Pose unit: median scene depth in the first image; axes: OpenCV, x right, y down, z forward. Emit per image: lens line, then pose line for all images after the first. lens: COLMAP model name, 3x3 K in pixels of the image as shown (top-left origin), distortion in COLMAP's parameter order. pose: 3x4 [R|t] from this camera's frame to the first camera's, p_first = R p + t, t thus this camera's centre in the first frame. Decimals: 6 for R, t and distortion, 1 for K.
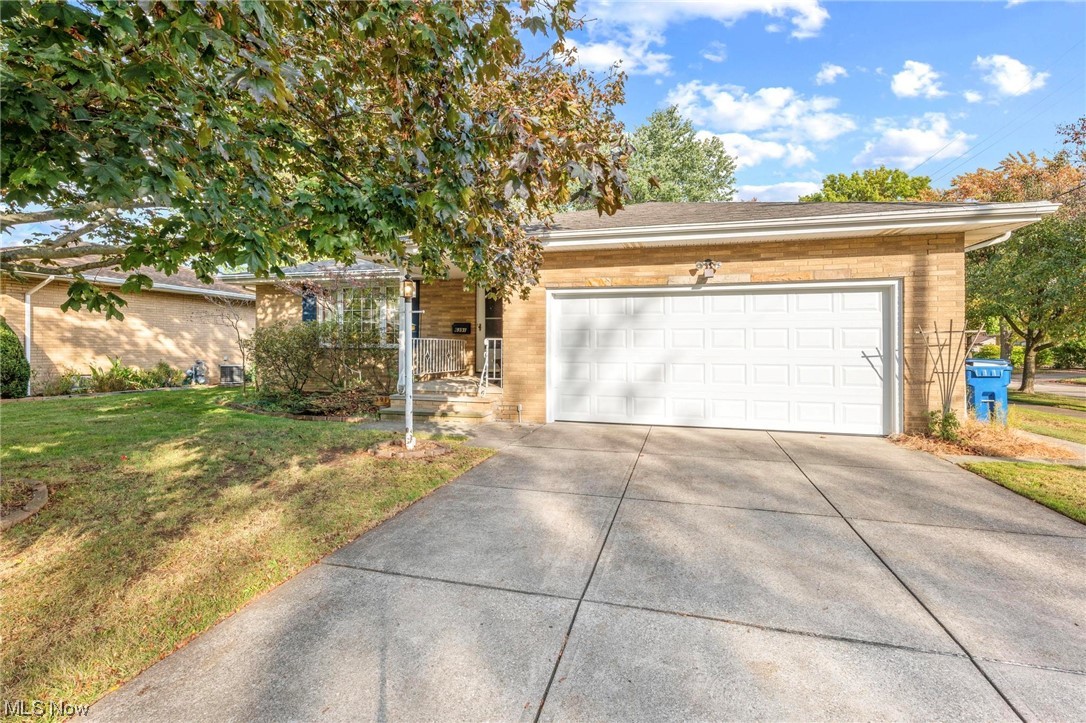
lens RADIAL K [[501.8, 0, 539.9], [0, 501.8, 351.1], [0, 0, 1]] dist [0.002366, 0.000805]
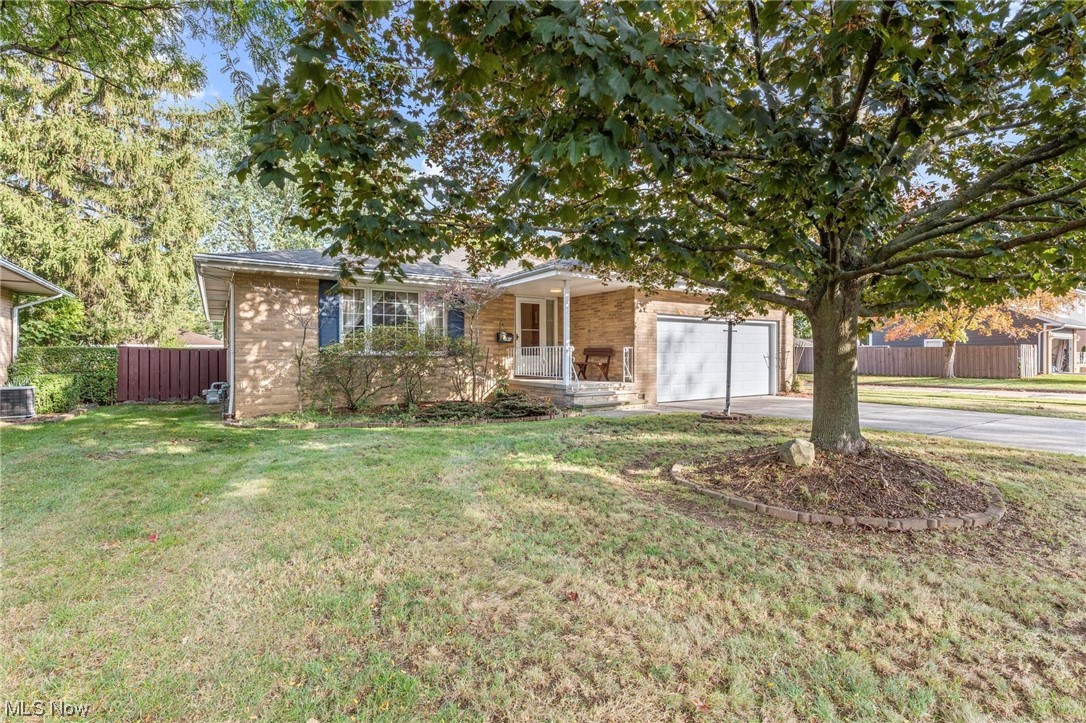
lens RADIAL K [[505.4, 0, 546.7], [0, 505.4, 367.0], [0, 0, 1]] dist [-0.000792, 0.000520]
pose [[0.657137, -0.030451, 0.753155, -1.479544], [0.009816, 0.999445, 0.031844, -0.022643], [-0.753707, -0.013533, 0.657071, 0.288298]]
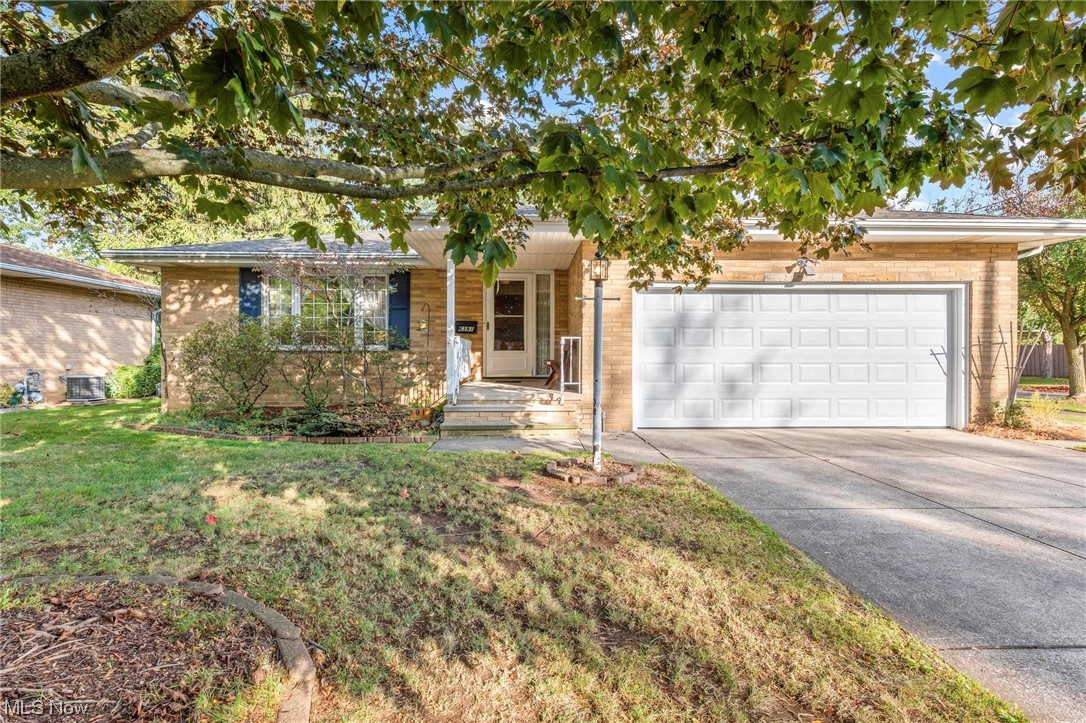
lens RADIAL K [[505.4, 0, 546.7], [0, 505.4, 367.0], [0, 0, 1]] dist [-0.000792, 0.000520]
pose [[0.953918, -0.012922, 0.299788, -0.454206], [0.006709, 0.999741, 0.021744, 0.008796], [-0.299991, -0.018731, 0.953758, 0.204508]]
